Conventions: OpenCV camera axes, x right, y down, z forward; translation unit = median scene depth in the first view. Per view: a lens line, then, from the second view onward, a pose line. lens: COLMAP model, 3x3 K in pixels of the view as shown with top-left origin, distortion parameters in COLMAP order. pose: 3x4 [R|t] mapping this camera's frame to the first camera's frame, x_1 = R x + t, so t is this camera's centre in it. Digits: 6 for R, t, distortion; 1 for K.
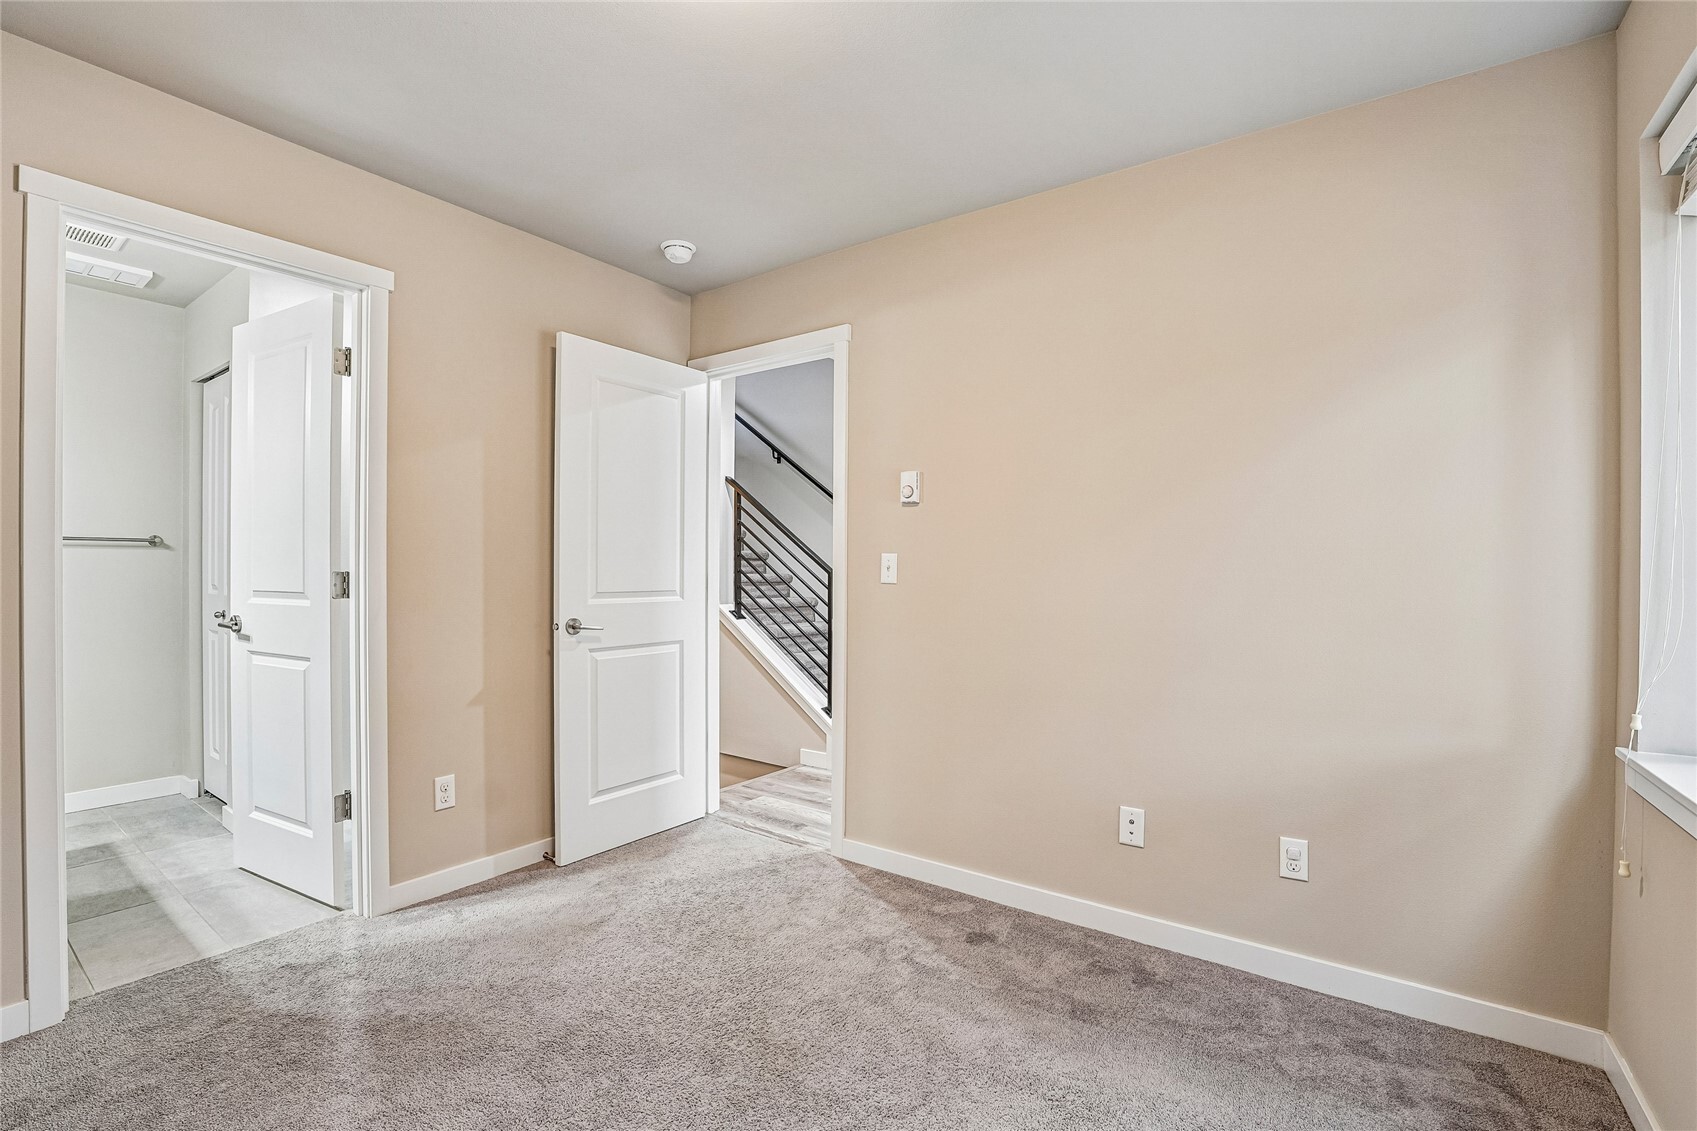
lens RADIAL K [[736.8, 0, 848.5], [0, 736.8, 565.5], [0, 0, 1]] dist [-0.027463, -0.000106]
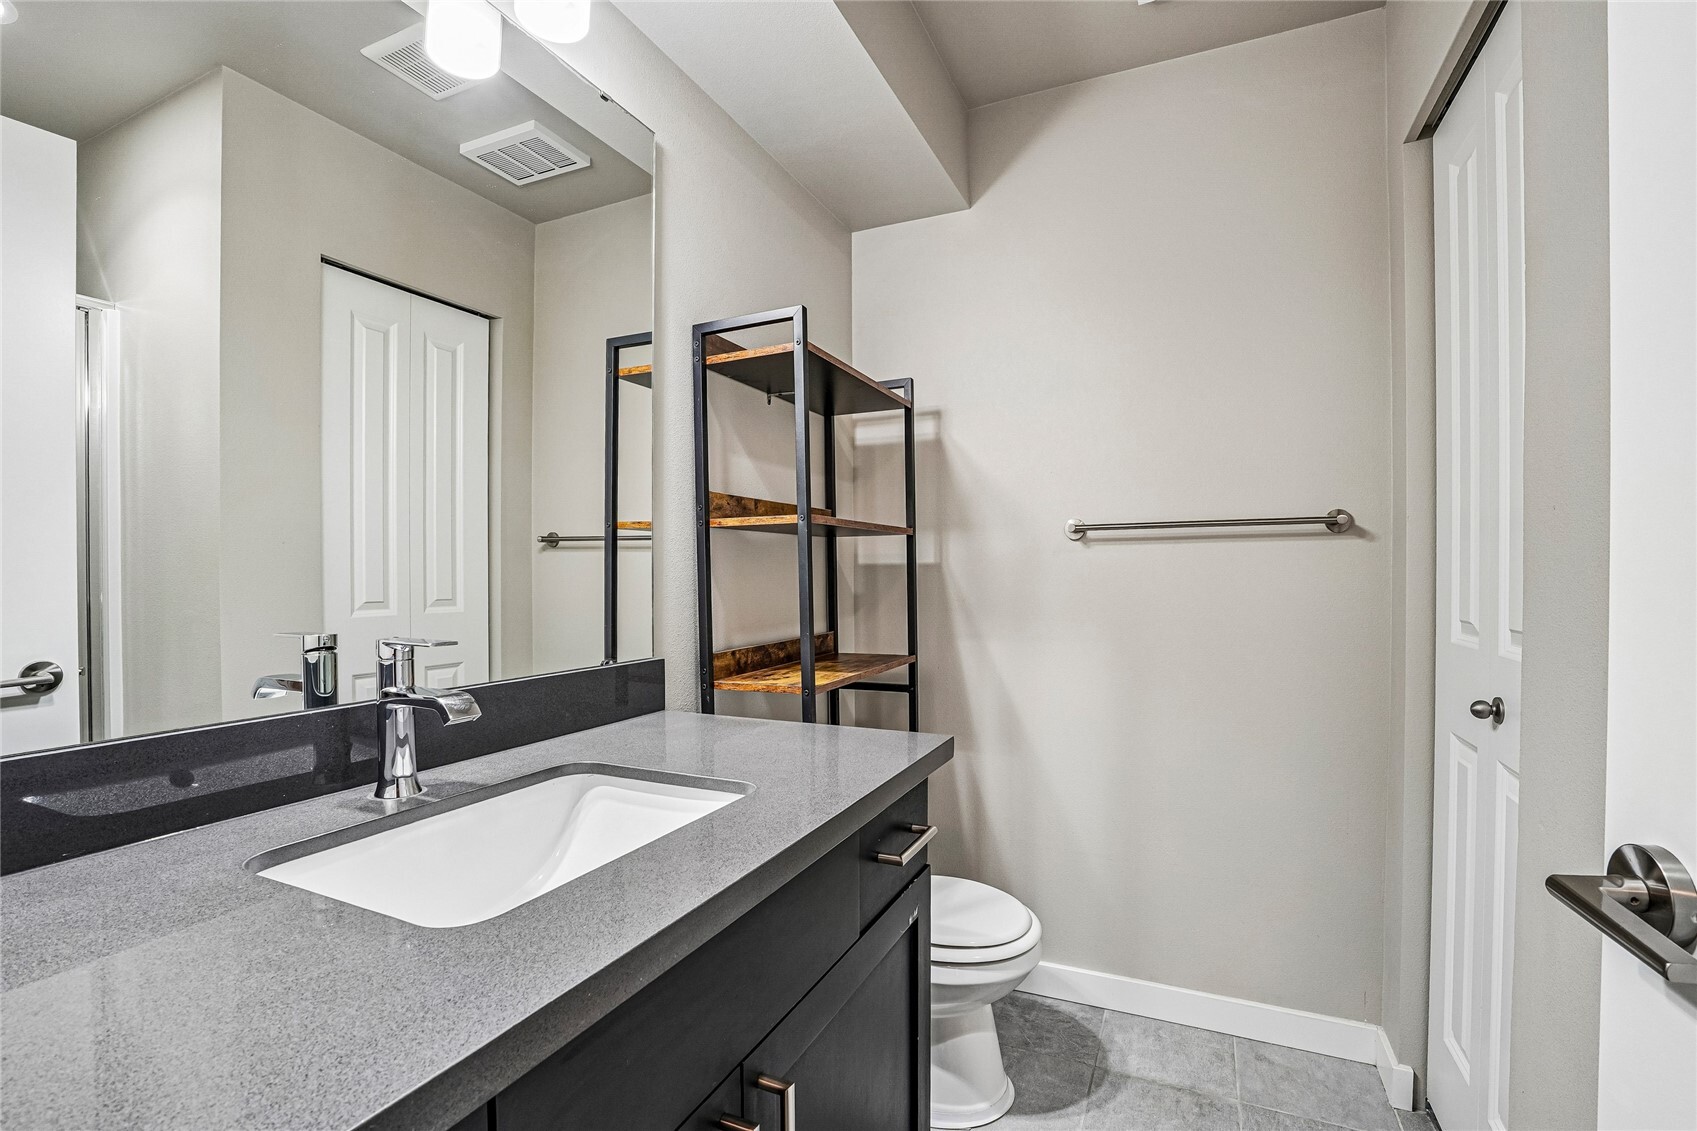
lens RADIAL K [[760.3, 0, 846.5], [0, 760.3, 587.9], [0, 0, 1]] dist [-0.026394, -0.000030]
pose [[0.185763, 0.004154, -0.982586, -0.353805], [0.001255, 0.999989, 0.004465, 0.004264], [0.982594, -0.002062, 0.185755, 0.386491]]
